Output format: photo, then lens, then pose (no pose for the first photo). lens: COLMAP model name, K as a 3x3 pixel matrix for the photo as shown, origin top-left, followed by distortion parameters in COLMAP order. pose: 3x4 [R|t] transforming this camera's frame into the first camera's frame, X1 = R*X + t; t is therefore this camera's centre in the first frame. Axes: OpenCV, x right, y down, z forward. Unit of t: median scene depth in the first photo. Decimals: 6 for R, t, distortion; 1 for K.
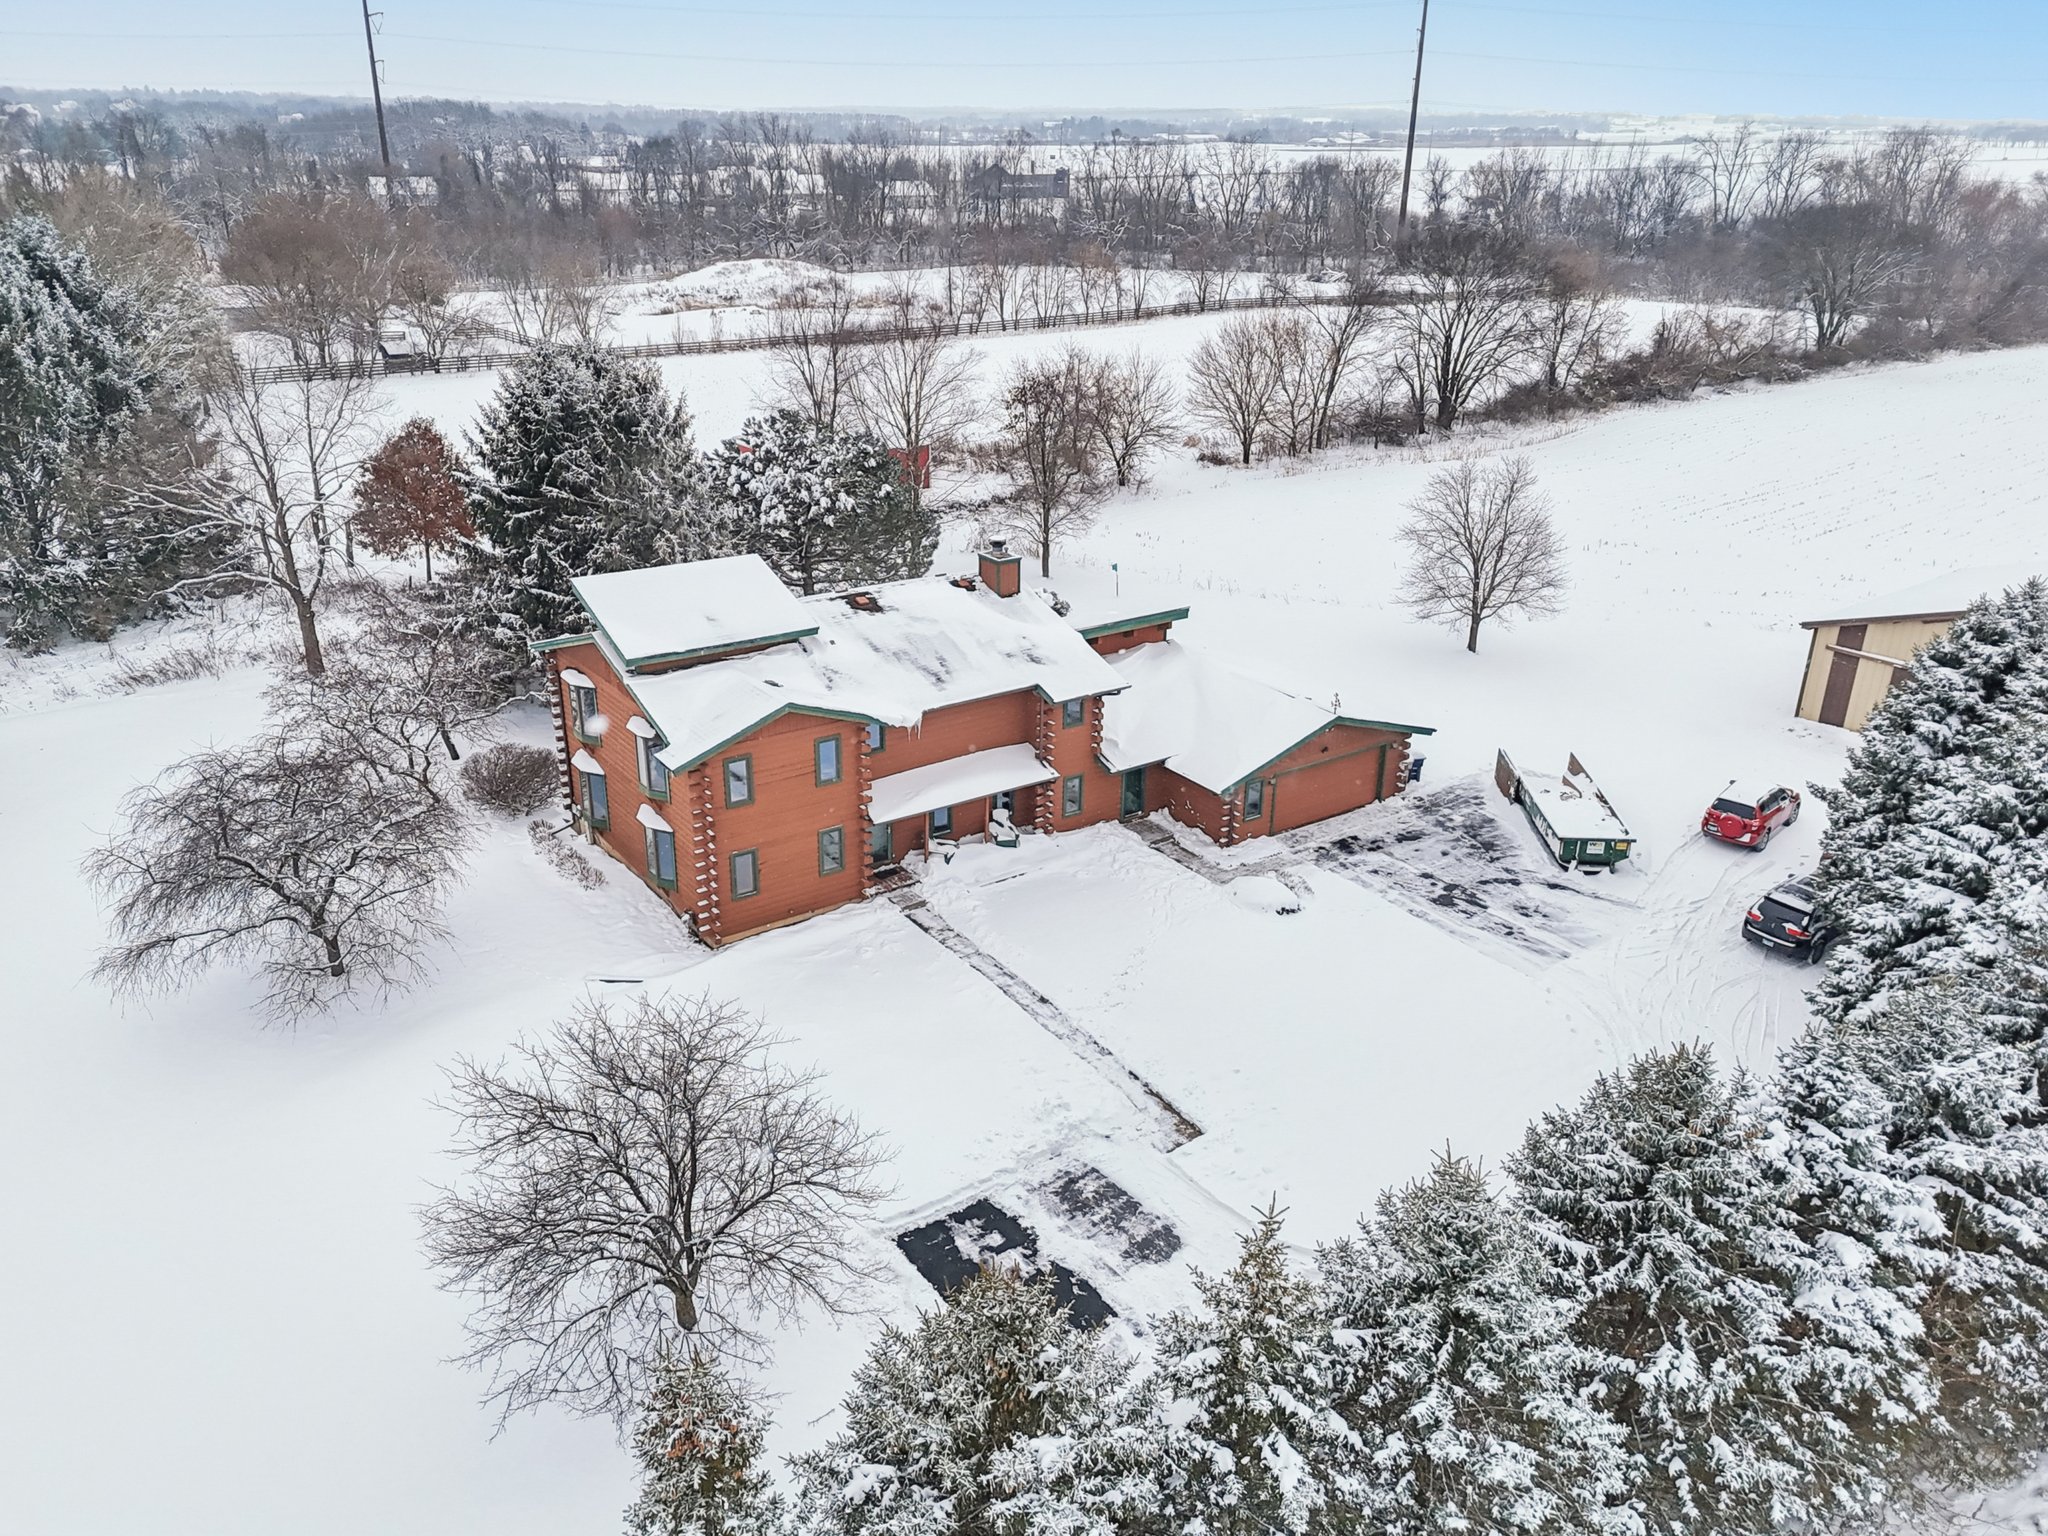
lens RADIAL K [[1449.9, 0, 1019.8], [0, 1449.9, 767.0], [0, 0, 1]] dist [0.024826, -0.020751]
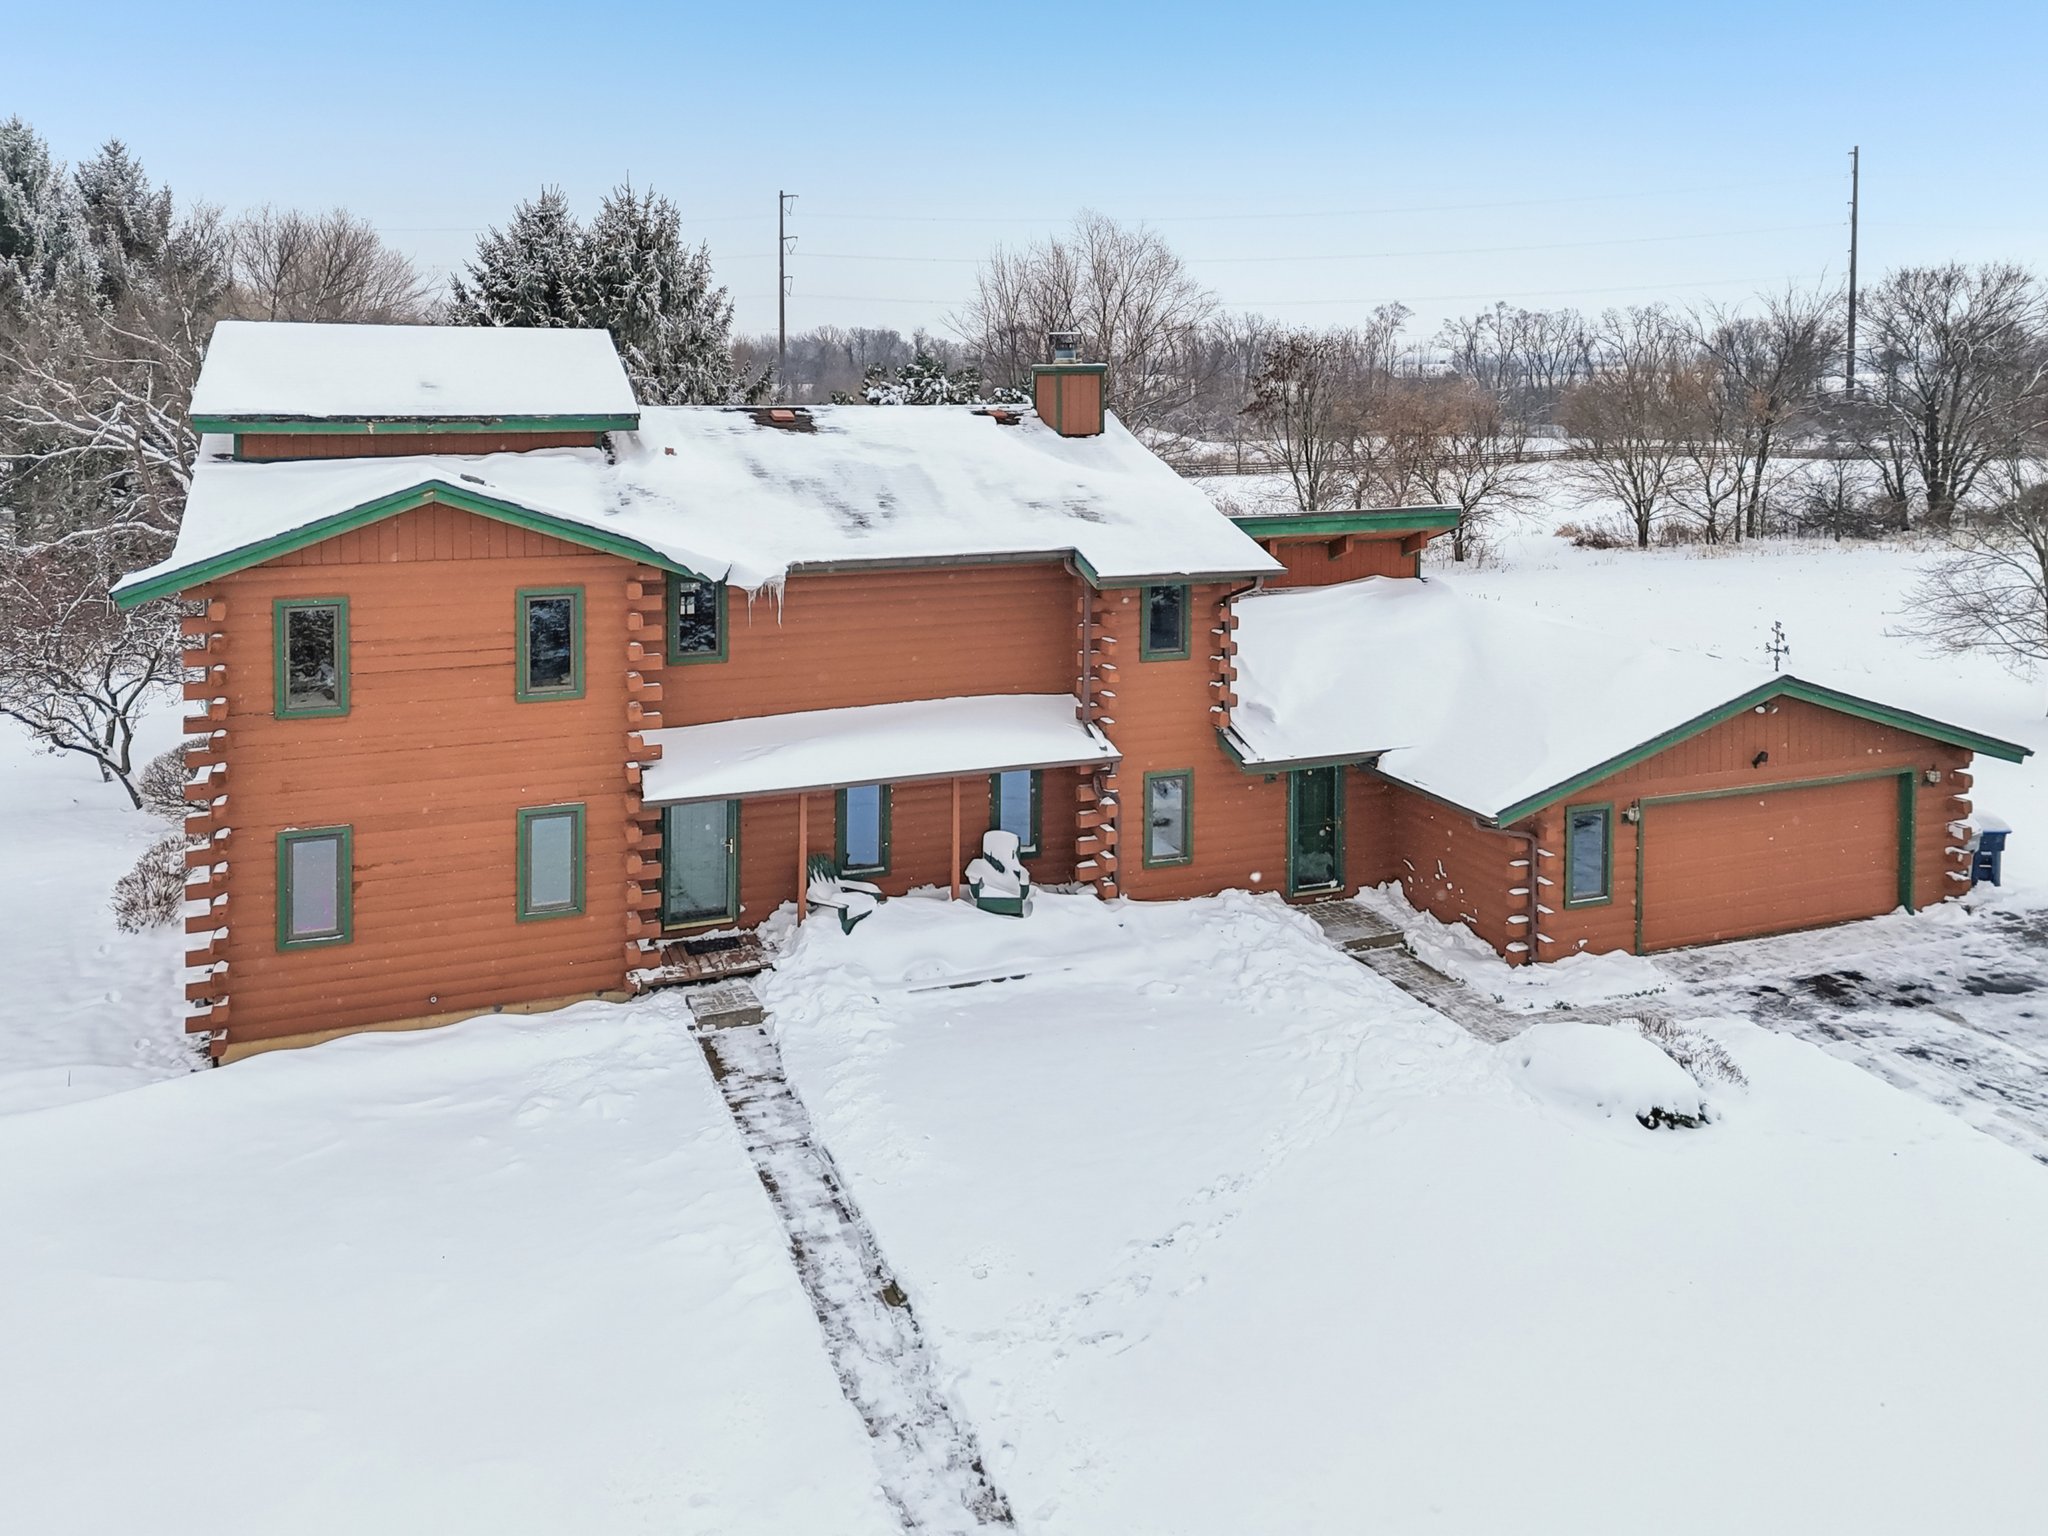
lens RADIAL K [[1449.9, 0, 1082.4], [0, 1449.9, 515.9], [0, 0, 1]] dist [0.024826, -0.020751]
pose [[0.970259, -0.003999, -0.242038, 0.122151], [-0.078930, 0.939993, -0.331937, 0.084471], [0.228841, 0.341169, 0.911721, 0.542314]]
